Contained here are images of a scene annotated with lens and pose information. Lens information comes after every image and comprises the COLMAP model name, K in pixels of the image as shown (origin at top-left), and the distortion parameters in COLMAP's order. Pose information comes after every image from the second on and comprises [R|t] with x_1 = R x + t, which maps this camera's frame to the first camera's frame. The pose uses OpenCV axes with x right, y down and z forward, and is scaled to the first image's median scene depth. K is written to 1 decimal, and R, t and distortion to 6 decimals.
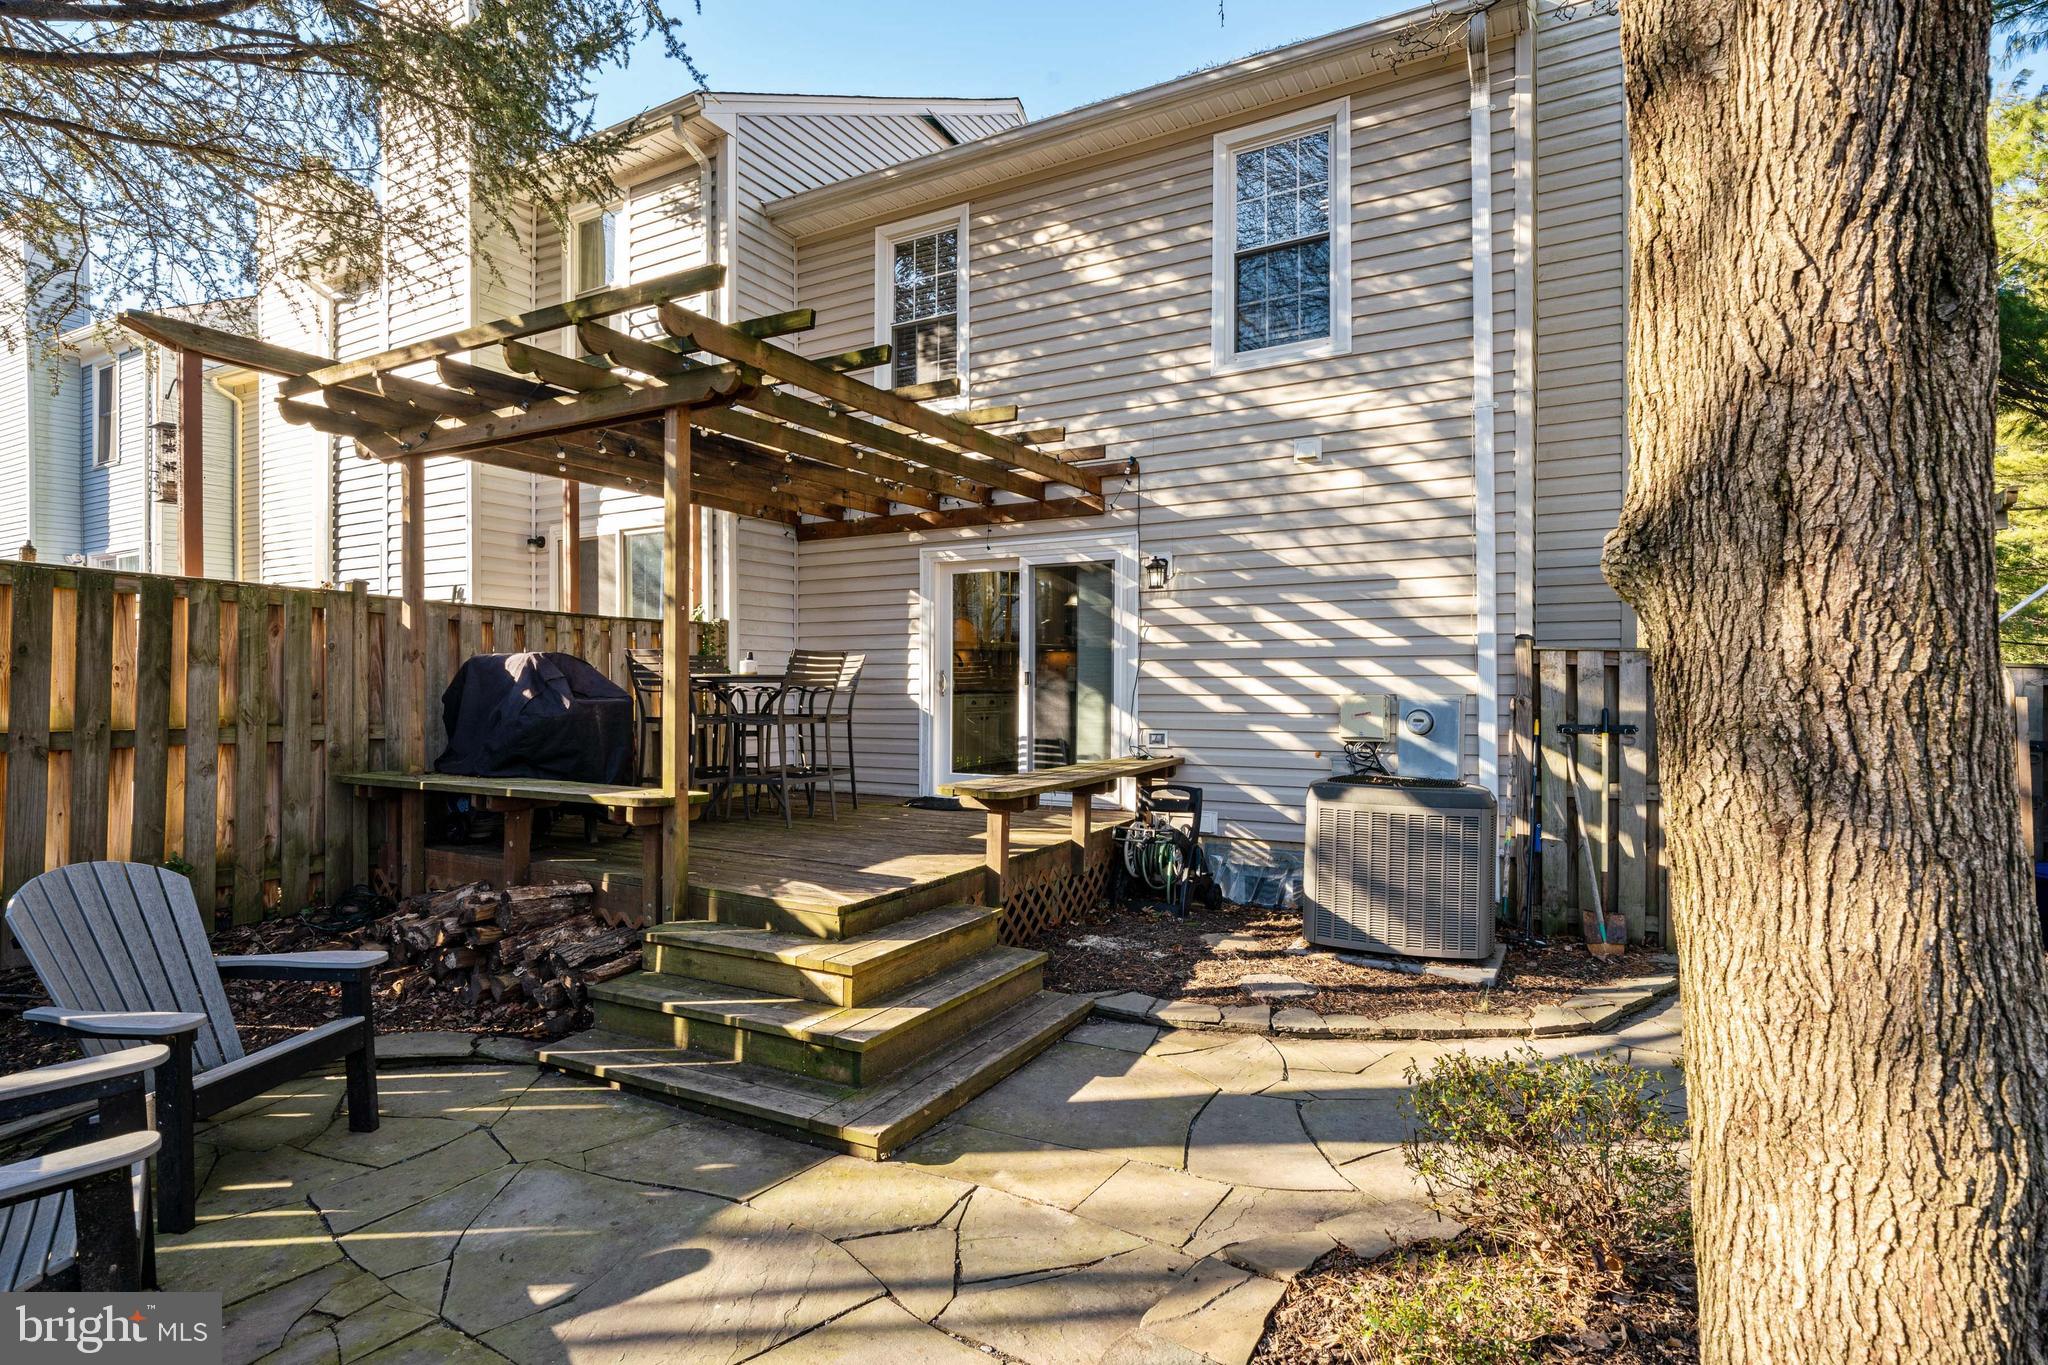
lens RADIAL K [[1026.8, 0, 1024.0], [0, 1026.8, 682.5], [0, 0, 1]] dist [-0.001405, -0.000308]
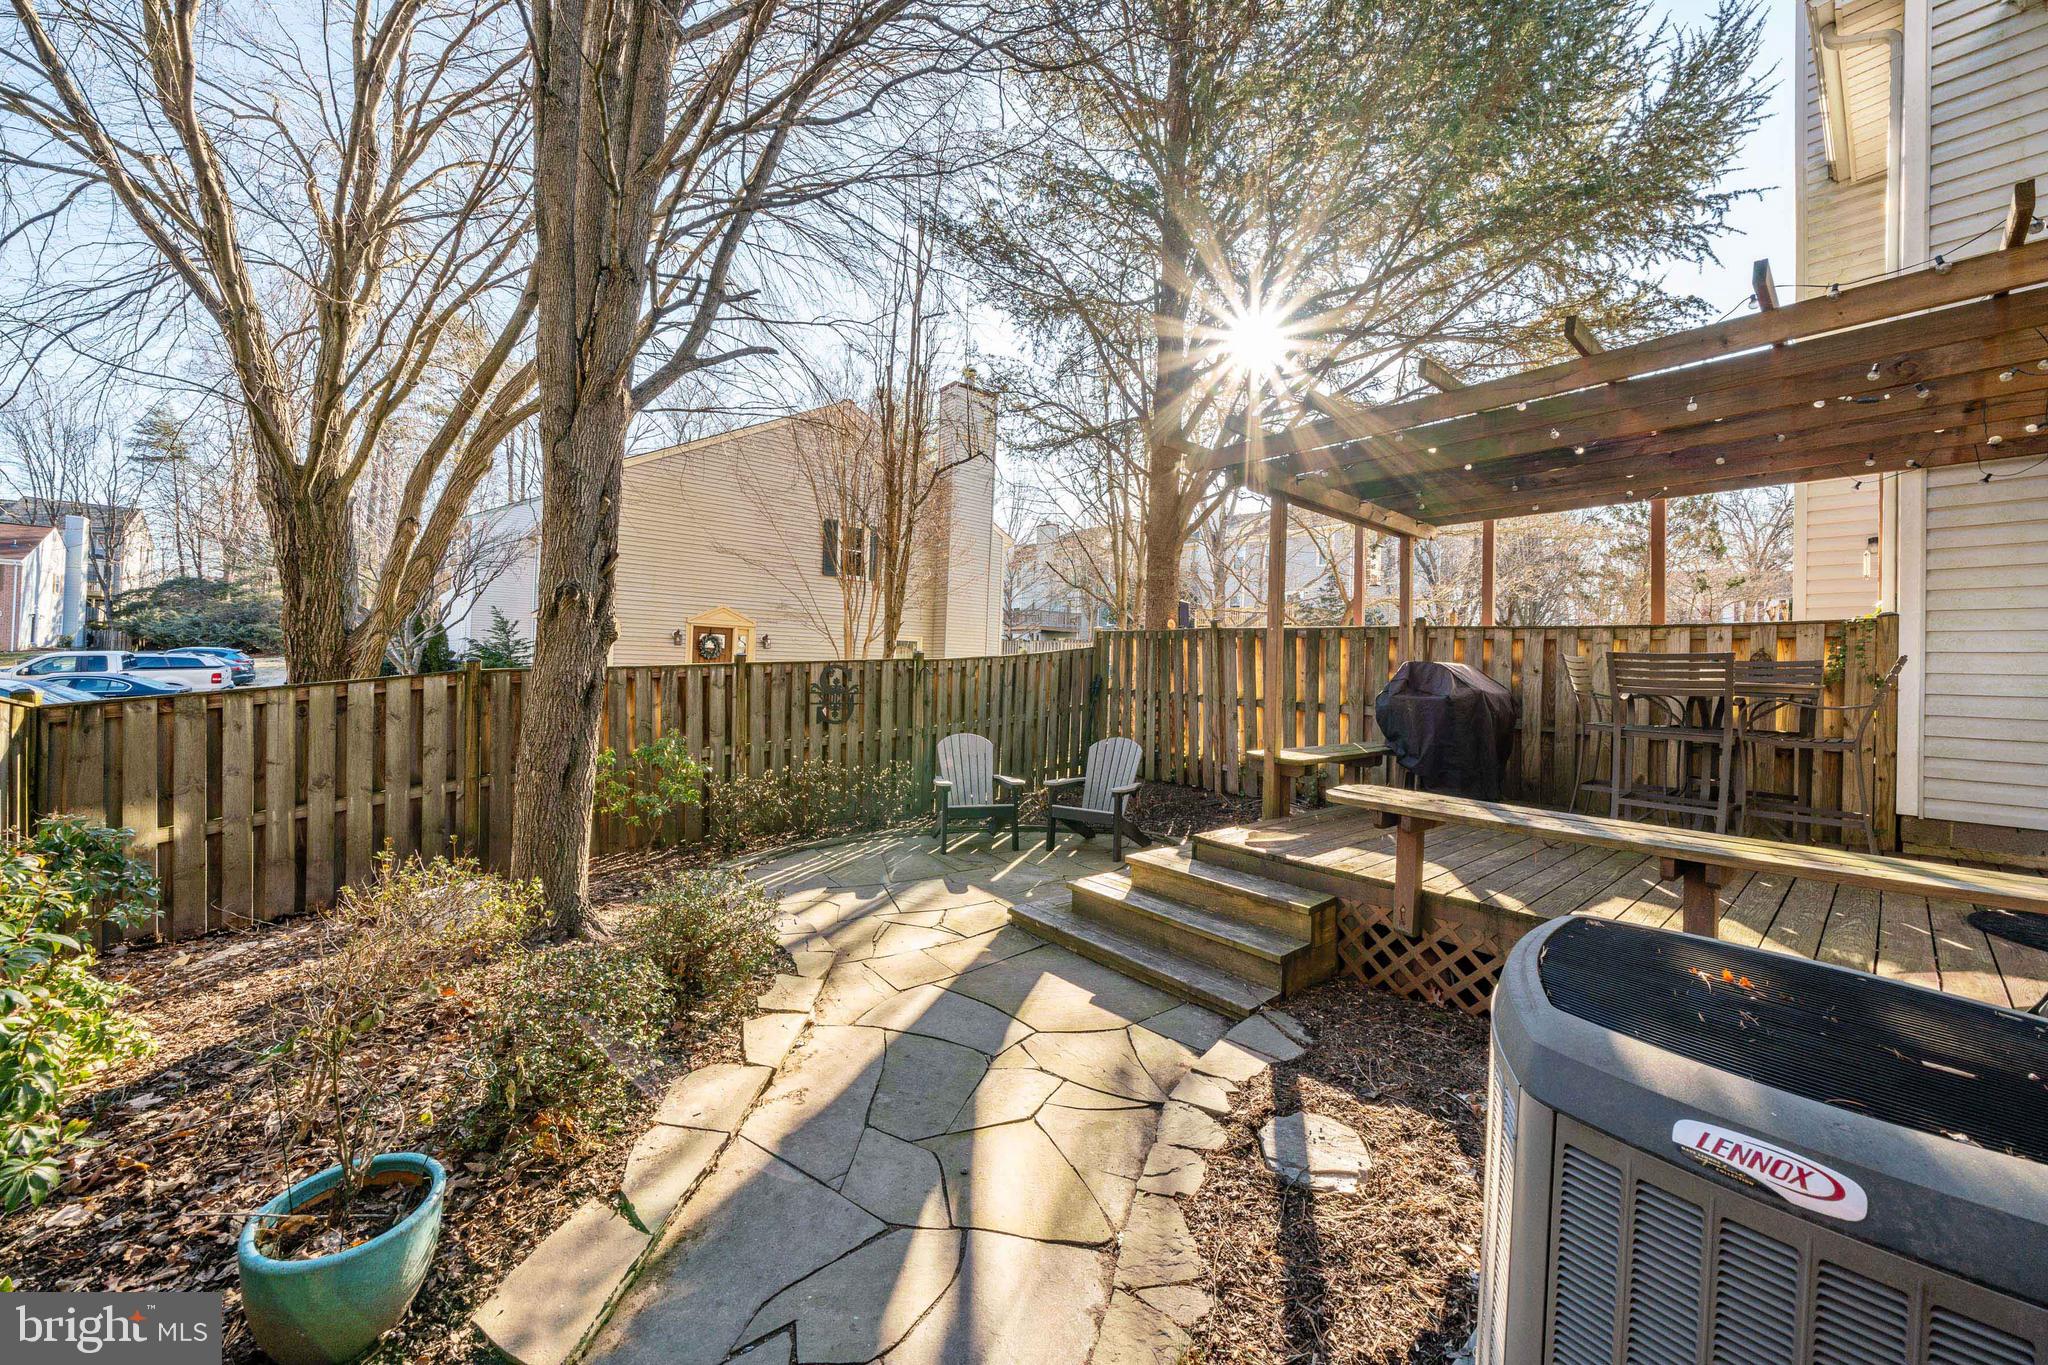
lens RADIAL K [[704.8, 0, 1023.5], [0, 704.8, 696.0], [0, 0, 1]] dist [-0.001042, -0.000058]
pose [[-0.345938, 0.025873, -0.937901, 0.521142], [-0.022152, 0.999116, 0.035732, -0.004743], [0.937996, 0.033137, -0.345059, 0.701190]]
